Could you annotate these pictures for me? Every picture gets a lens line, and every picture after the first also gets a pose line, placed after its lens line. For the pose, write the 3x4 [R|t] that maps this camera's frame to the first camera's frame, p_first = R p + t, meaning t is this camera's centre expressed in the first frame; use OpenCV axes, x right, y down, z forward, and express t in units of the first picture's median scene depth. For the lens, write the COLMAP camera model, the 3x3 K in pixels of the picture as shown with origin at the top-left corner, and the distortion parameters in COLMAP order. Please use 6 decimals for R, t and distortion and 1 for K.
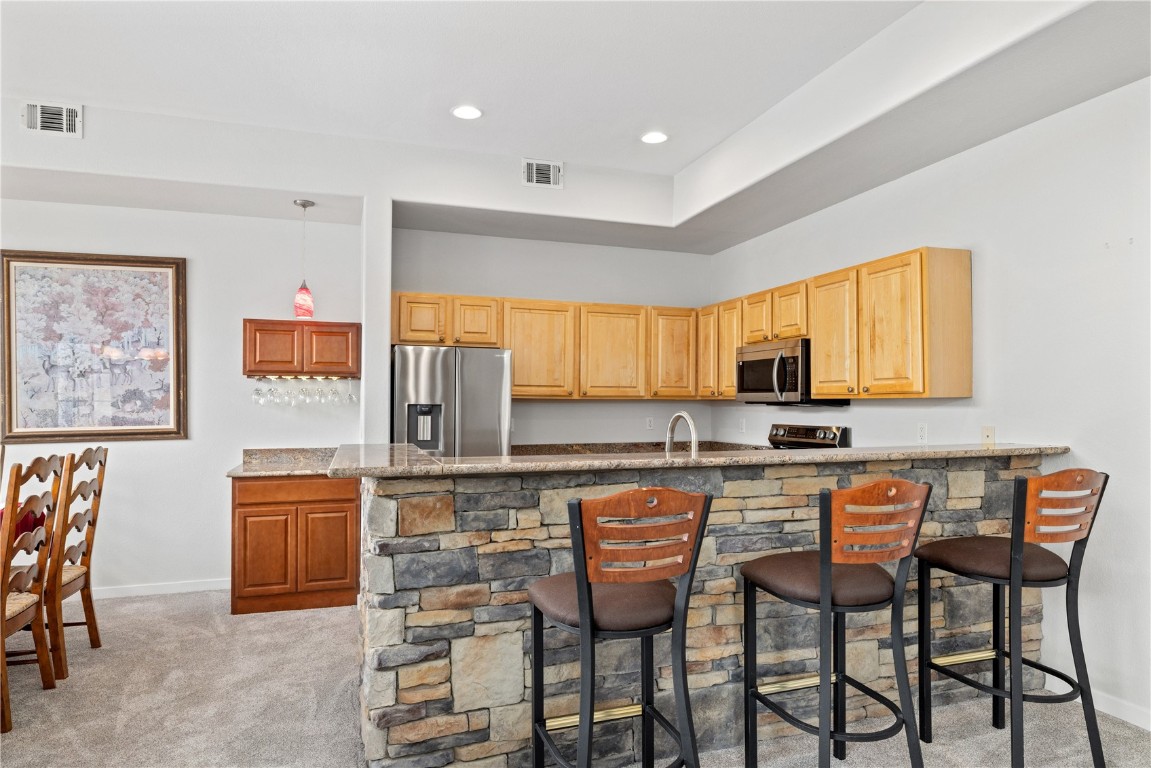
lens RADIAL K [[701.2, 0, 574.8], [0, 701.2, 392.4], [0, 0, 1]] dist [-0.002733, 0.000083]
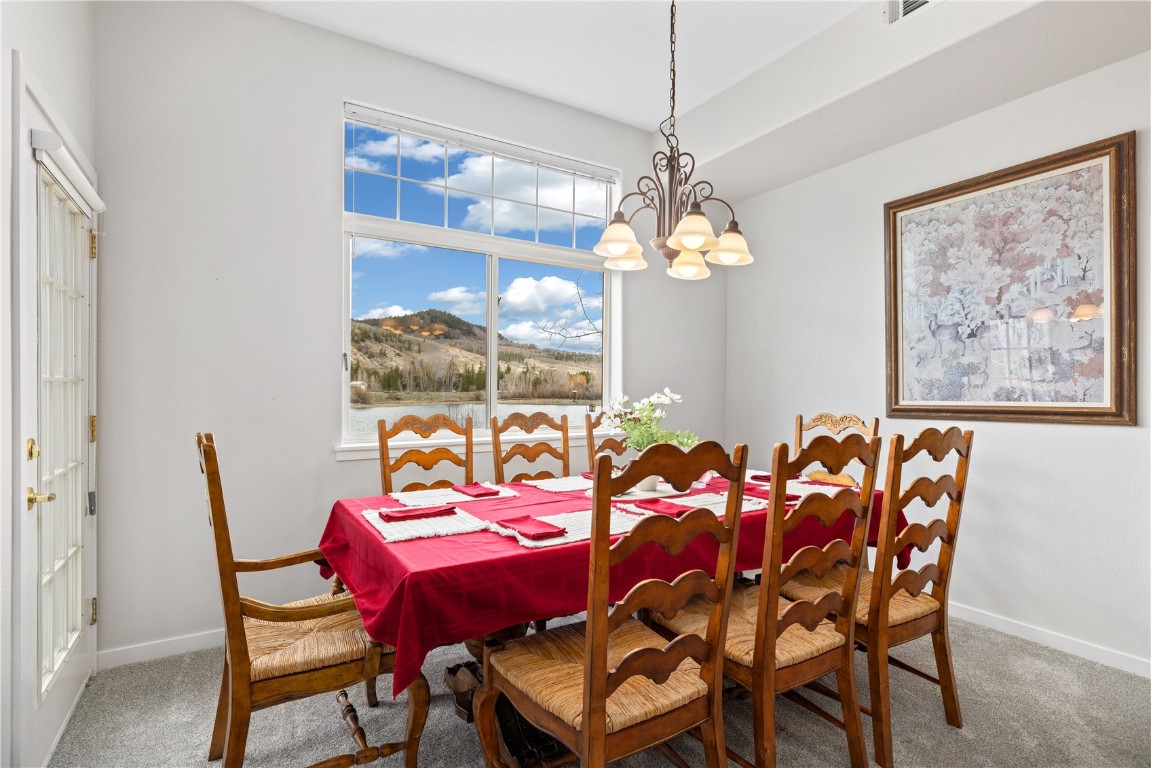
lens RADIAL K [[570.0, 0, 576.3], [0, 570.0, 393.2], [0, 0, 1]] dist [-0.000721, -0.001146]
pose [[0.246804, 0.012824, -0.968981, -0.198201], [0.008319, 0.999848, 0.015351, 0.027095], [0.969030, -0.011850, 0.246660, 0.415741]]
